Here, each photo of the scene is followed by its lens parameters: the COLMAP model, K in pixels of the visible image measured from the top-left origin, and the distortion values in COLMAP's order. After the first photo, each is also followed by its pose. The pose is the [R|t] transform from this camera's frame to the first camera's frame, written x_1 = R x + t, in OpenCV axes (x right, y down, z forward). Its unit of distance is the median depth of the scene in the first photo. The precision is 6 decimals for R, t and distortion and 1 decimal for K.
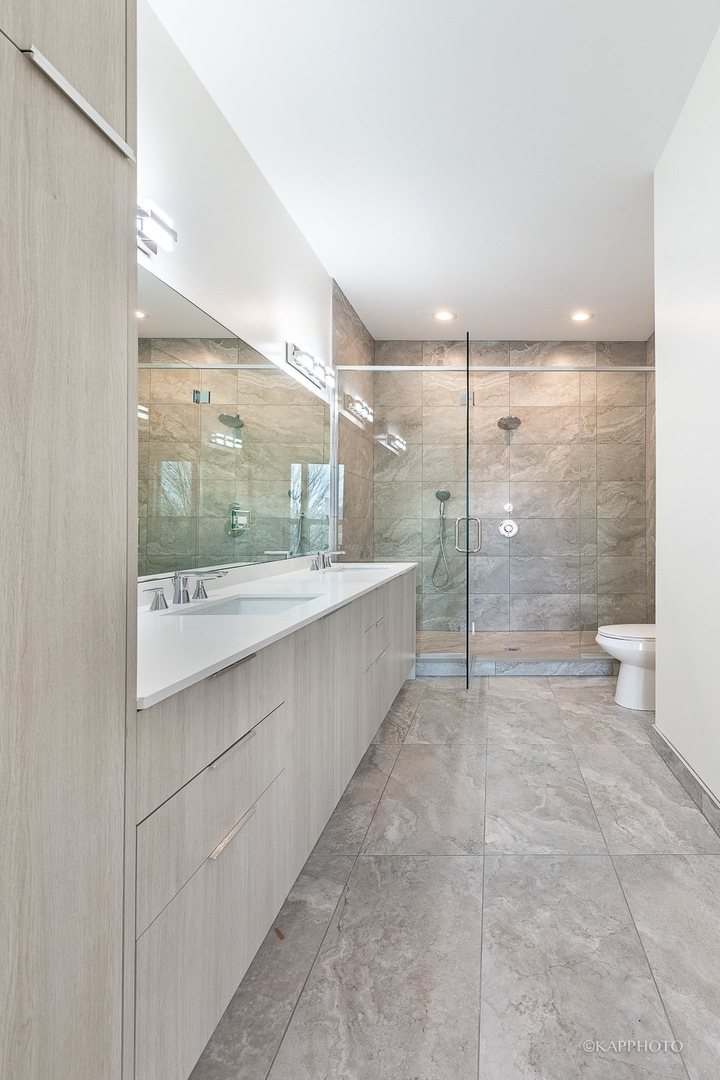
lens RADIAL K [[439.7, 0, 363.2], [0, 439.7, 507.5], [0, 0, 1]] dist [0.007216, -0.000775]
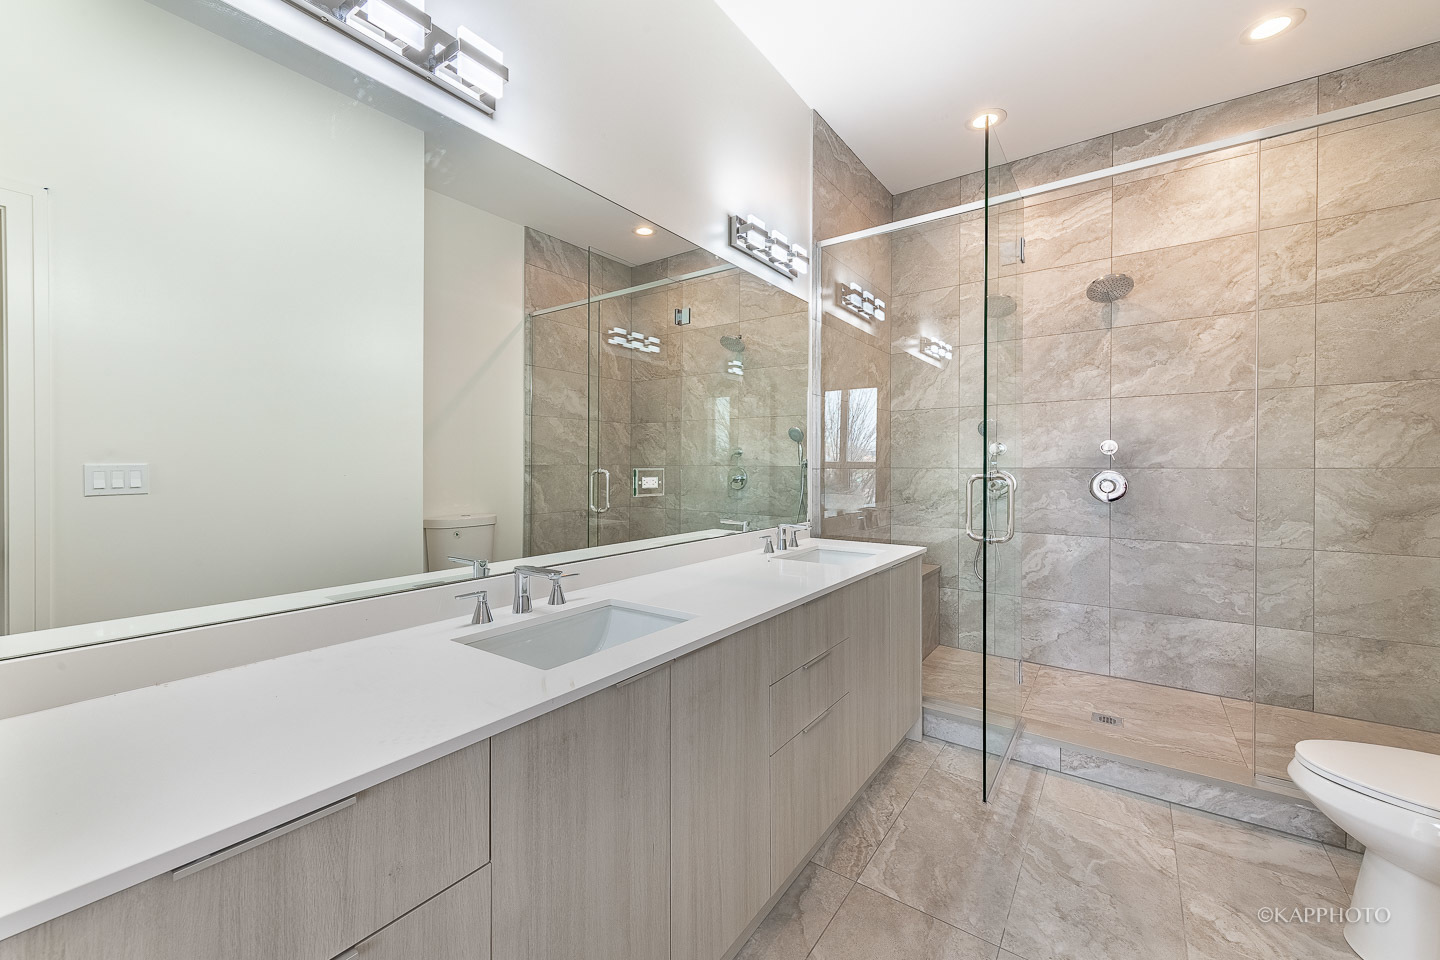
lens RADIAL K [[567.2, 0, 713.1], [0, 567.2, 477.0], [0, 0, 1]] dist [0.016640, -0.005556]
pose [[0.938050, -0.024717, -0.345616, 0.127855], [0.041558, 0.998278, 0.041402, -0.013666], [0.343998, -0.053200, 0.937462, 0.192379]]
